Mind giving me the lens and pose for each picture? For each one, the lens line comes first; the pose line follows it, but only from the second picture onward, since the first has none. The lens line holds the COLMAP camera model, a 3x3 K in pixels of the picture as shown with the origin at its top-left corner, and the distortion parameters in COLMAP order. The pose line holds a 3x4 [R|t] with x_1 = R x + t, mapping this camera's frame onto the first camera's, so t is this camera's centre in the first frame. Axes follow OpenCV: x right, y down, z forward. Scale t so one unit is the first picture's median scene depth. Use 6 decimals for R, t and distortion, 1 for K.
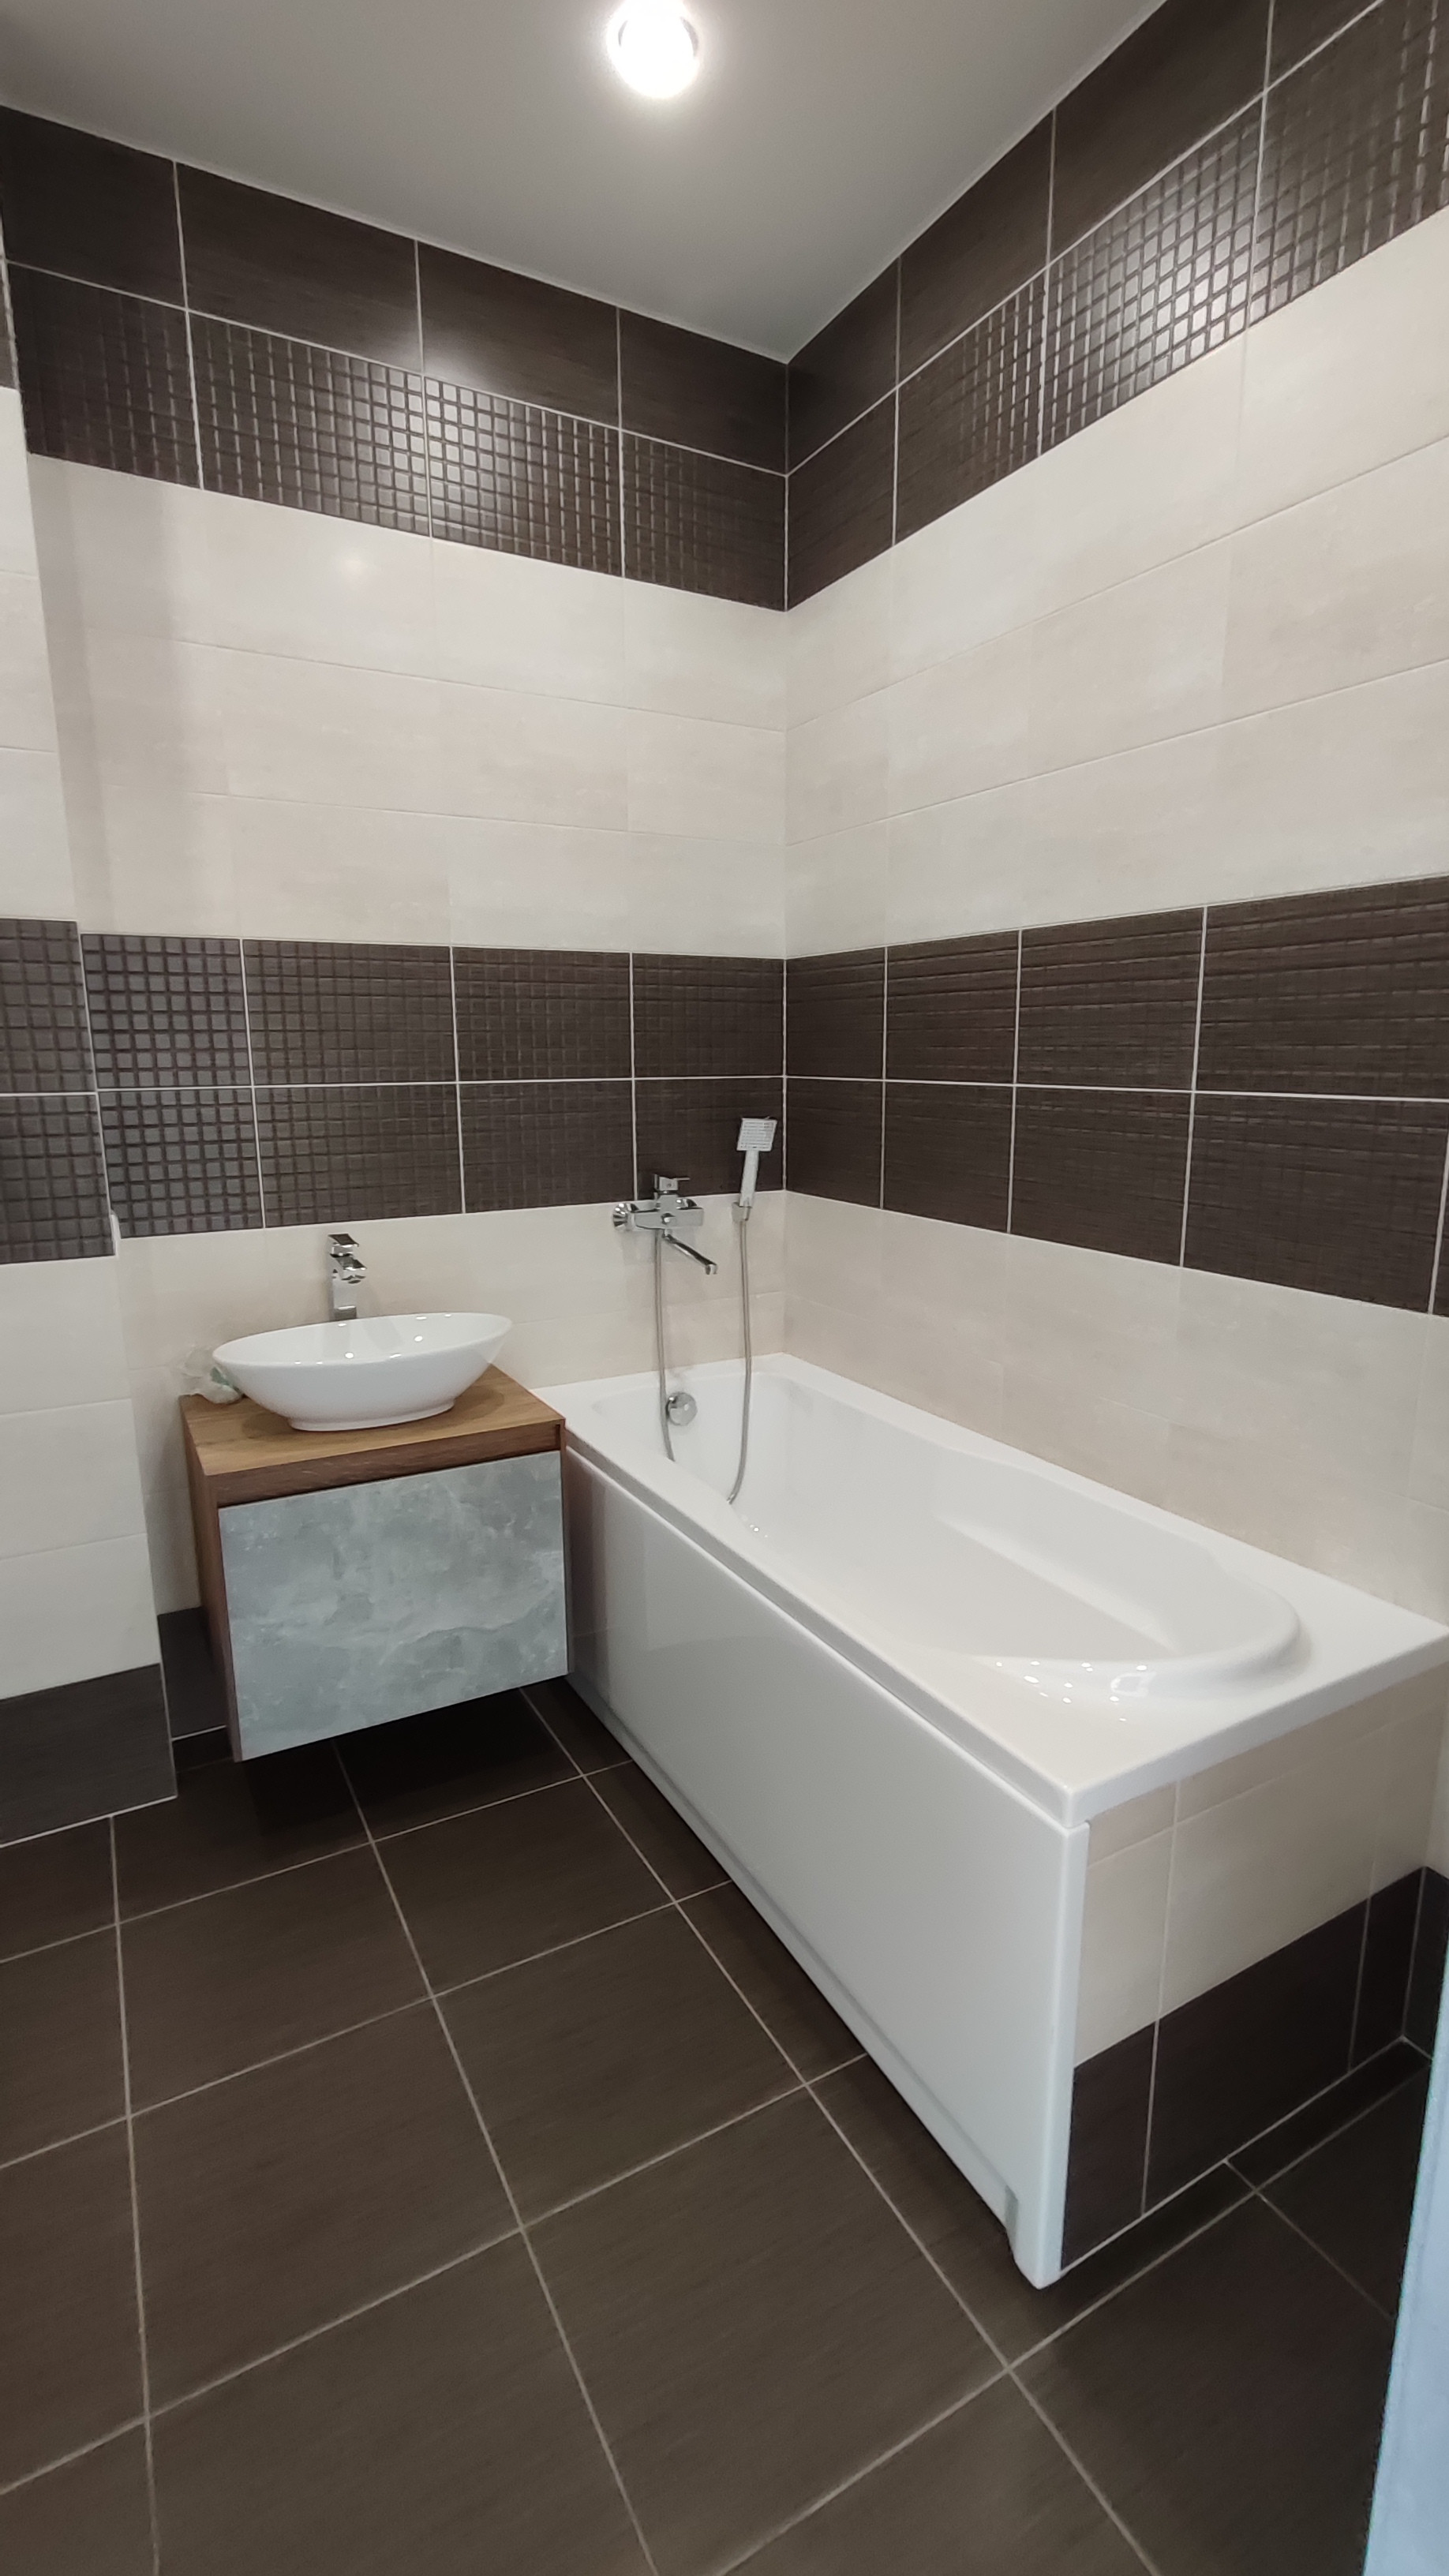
lens RADIAL K [[1174.5, 0, 754.1], [0, 1174.5, 1289.5], [0, 0, 1]] dist [-0.030622, 0.020385]
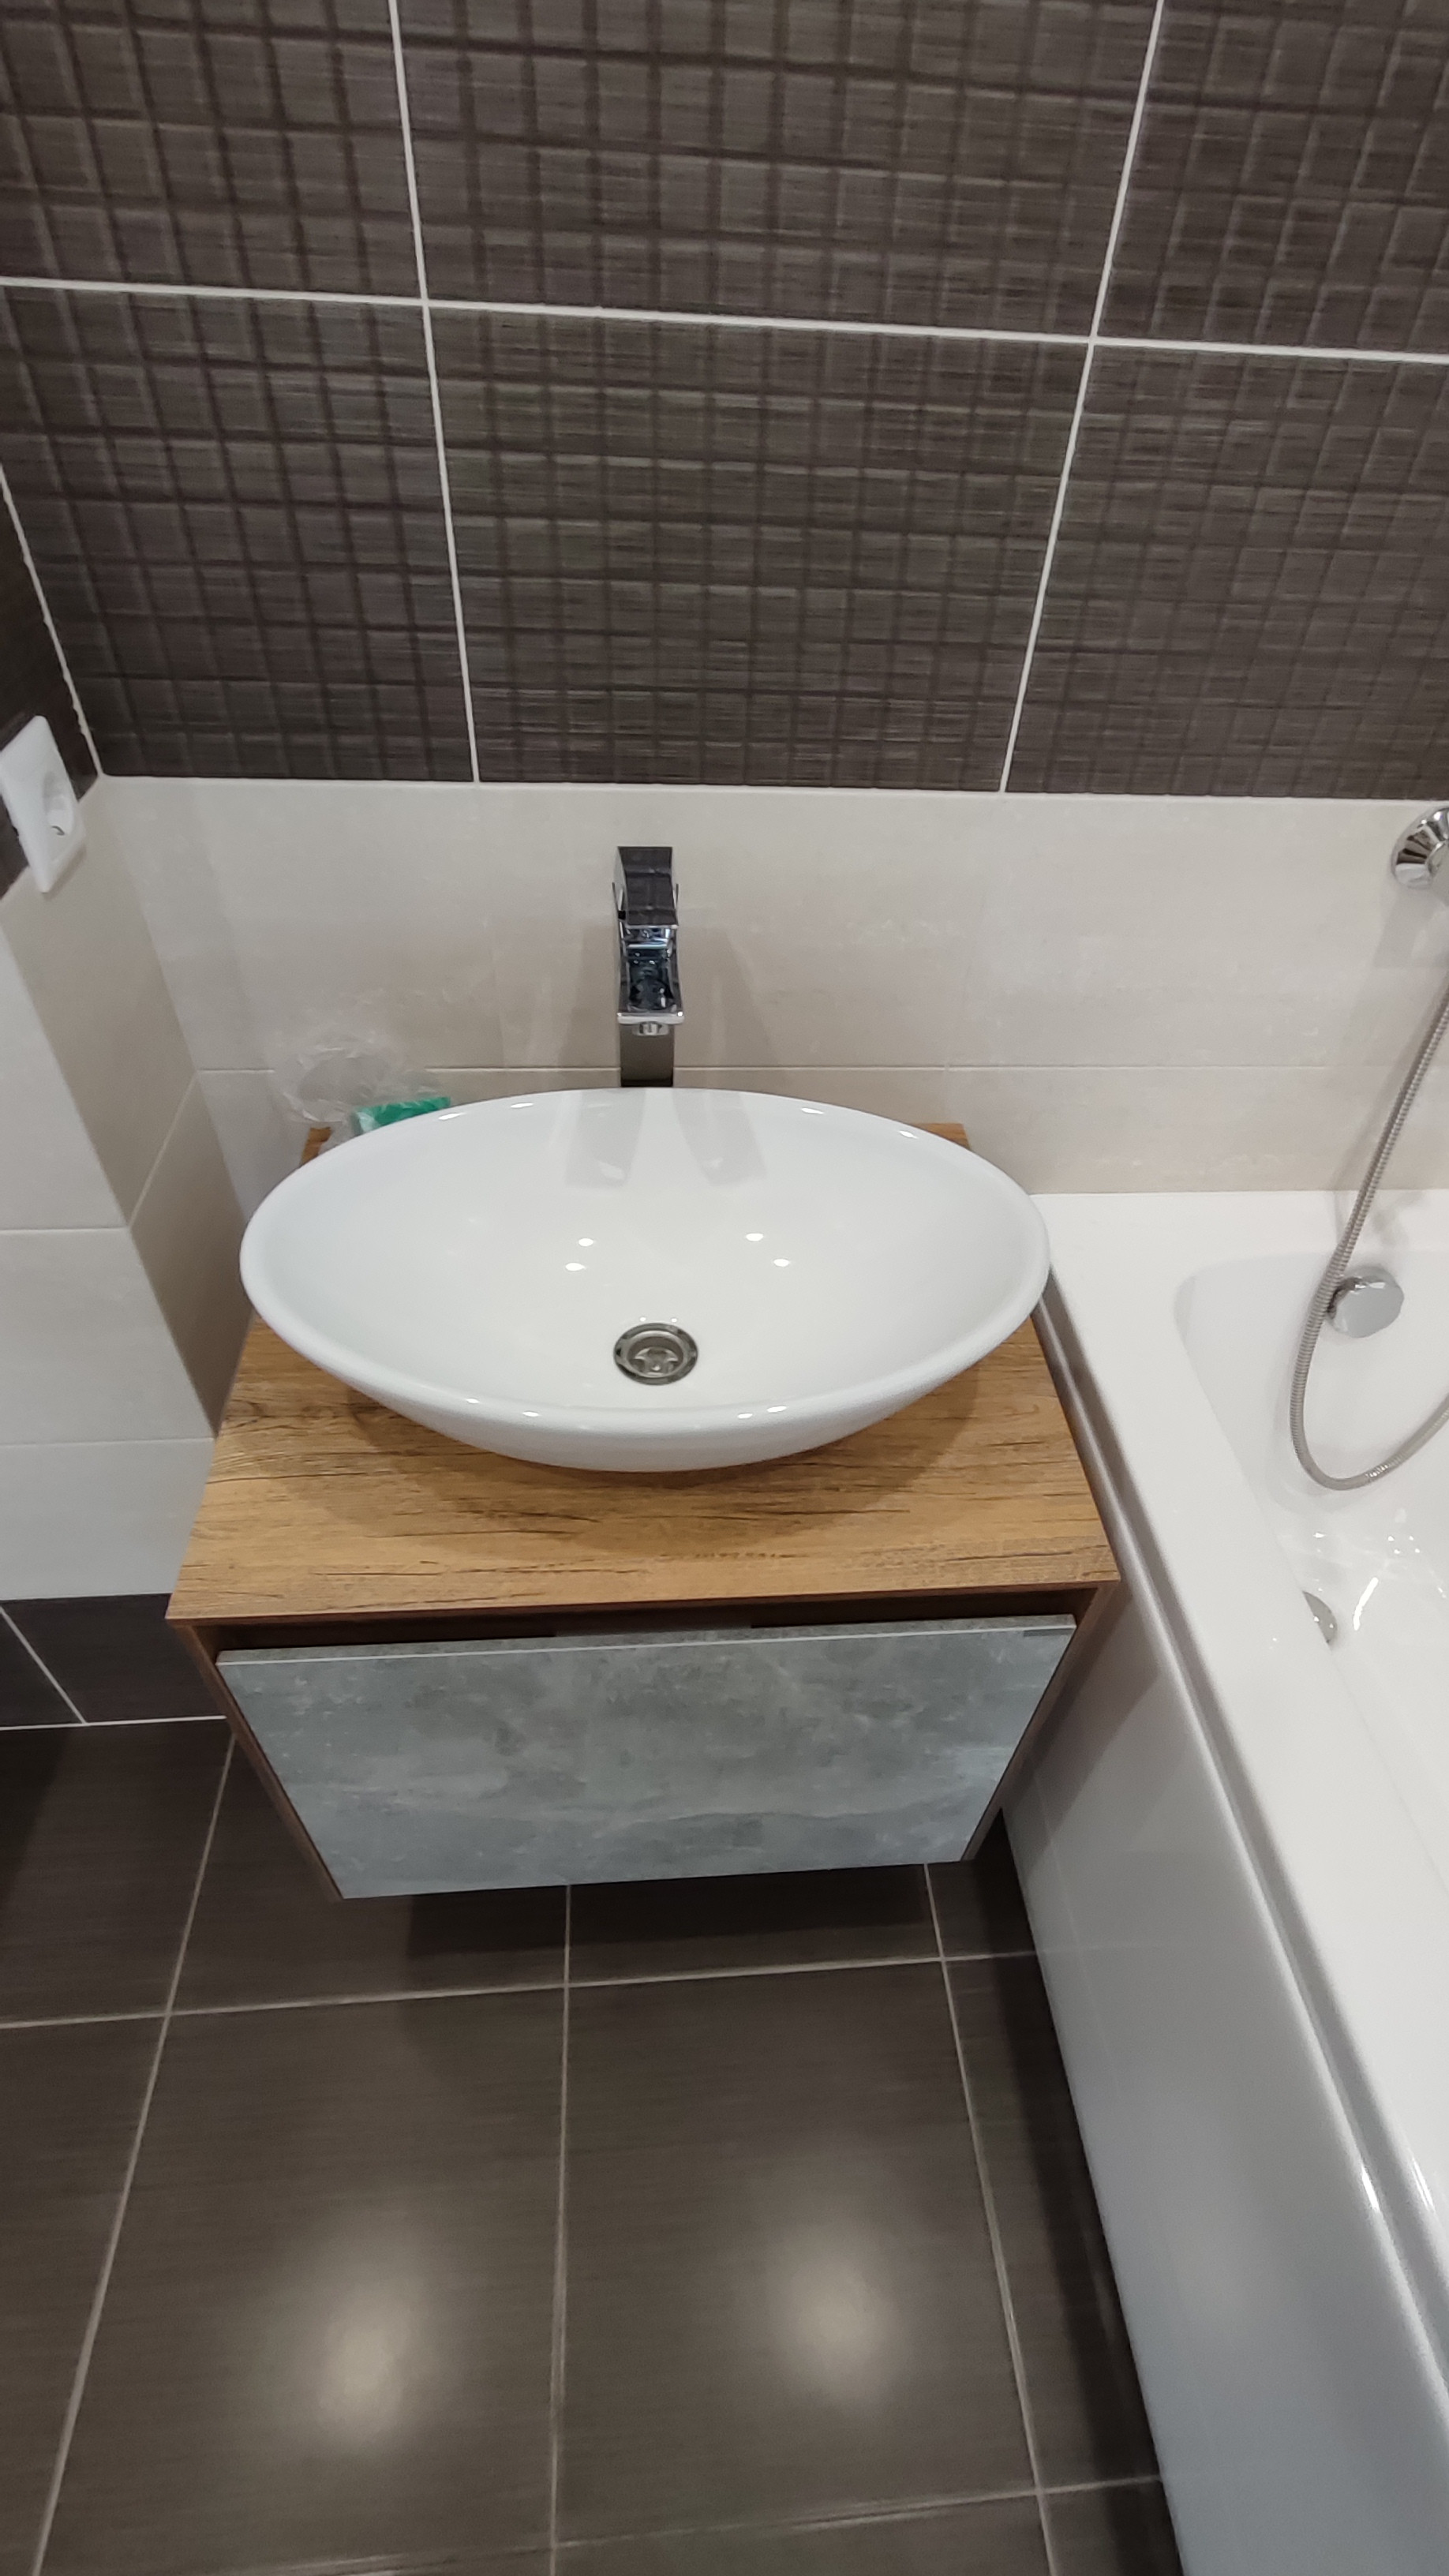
lens RADIAL K [[1174.5, 0, 754.1], [0, 1174.5, 1289.5], [0, 0, 1]] dist [-0.030622, 0.020385]
pose [[0.900936, 0.338153, -0.271966, -0.189554], [-0.138853, 0.818409, 0.557607, -0.147033], [0.411137, -0.464606, 0.784288, 0.696761]]
